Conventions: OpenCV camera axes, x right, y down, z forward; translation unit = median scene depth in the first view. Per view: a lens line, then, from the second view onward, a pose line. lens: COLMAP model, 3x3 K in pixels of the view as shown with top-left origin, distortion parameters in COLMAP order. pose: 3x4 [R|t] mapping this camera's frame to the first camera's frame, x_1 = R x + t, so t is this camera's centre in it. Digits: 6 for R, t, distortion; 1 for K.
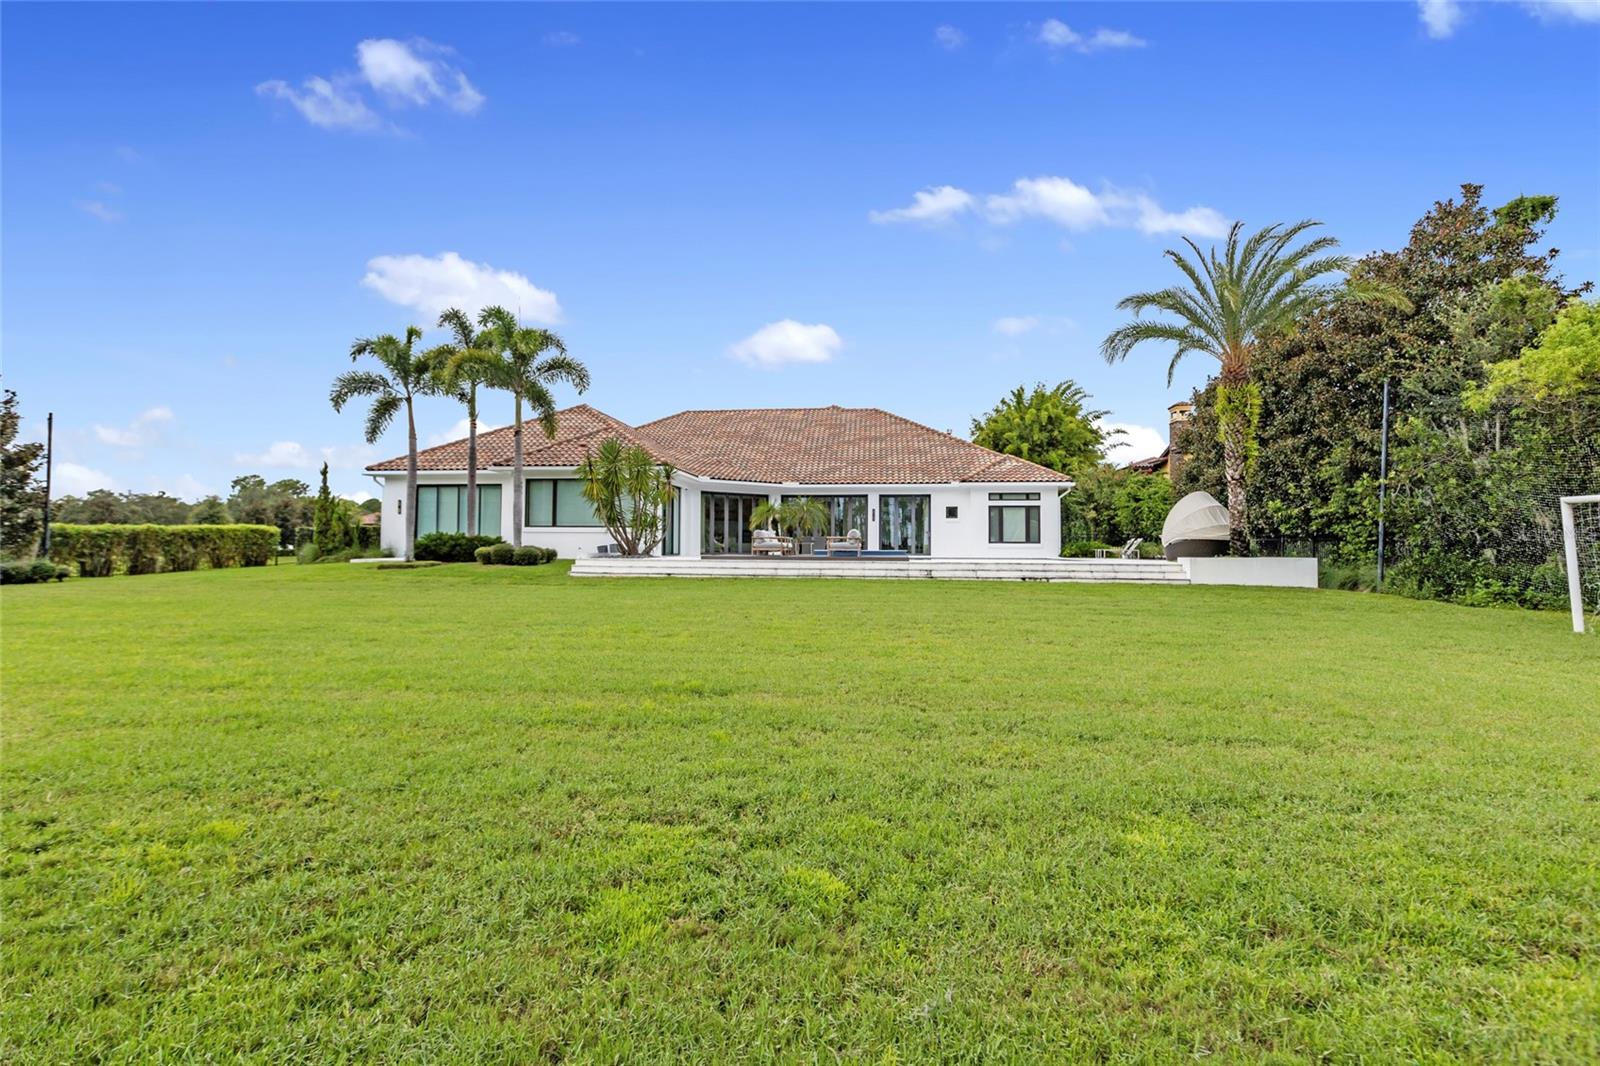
lens RADIAL K [[769.2, 0, 795.9], [0, 769.2, 514.6], [0, 0, 1]] dist [0.010991, 0.000191]
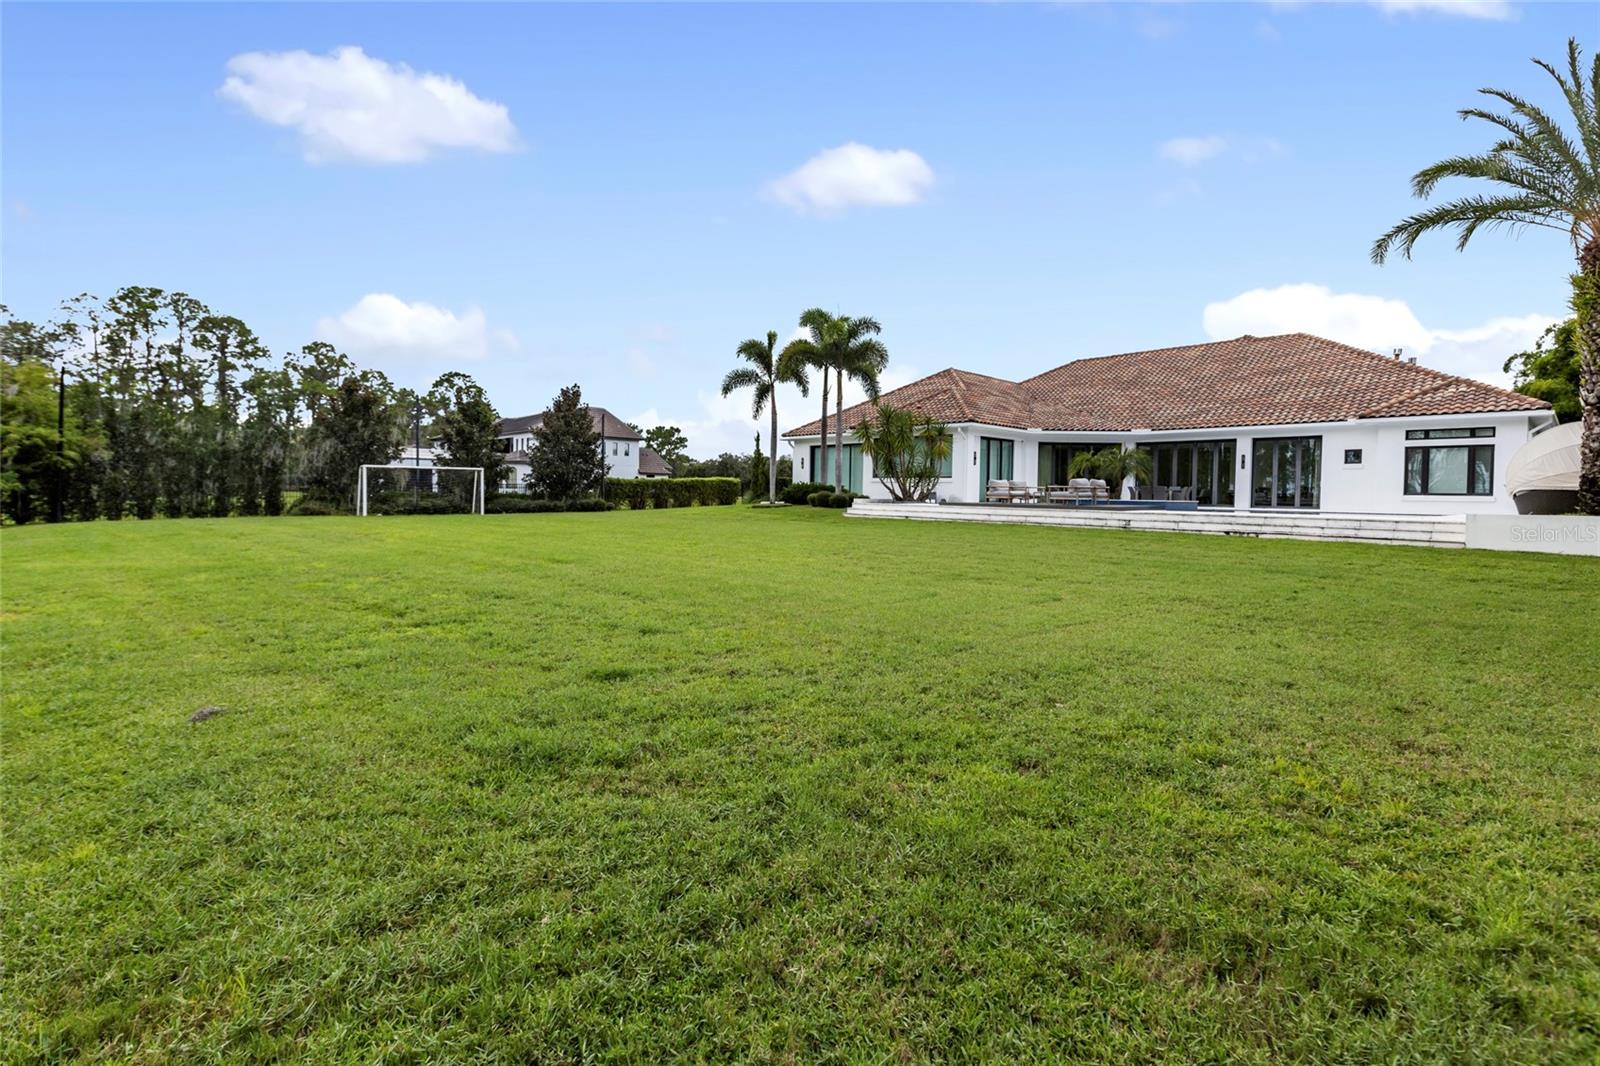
lens RADIAL K [[769.2, 0, 795.9], [0, 769.2, 514.6], [0, 0, 1]] dist [0.010991, 0.000191]
pose [[0.746688, 0.026214, -0.664658, 0.370000], [0.017814, 0.998077, 0.059376, -0.000436], [0.664936, -0.056176, 0.744784, -0.005125]]
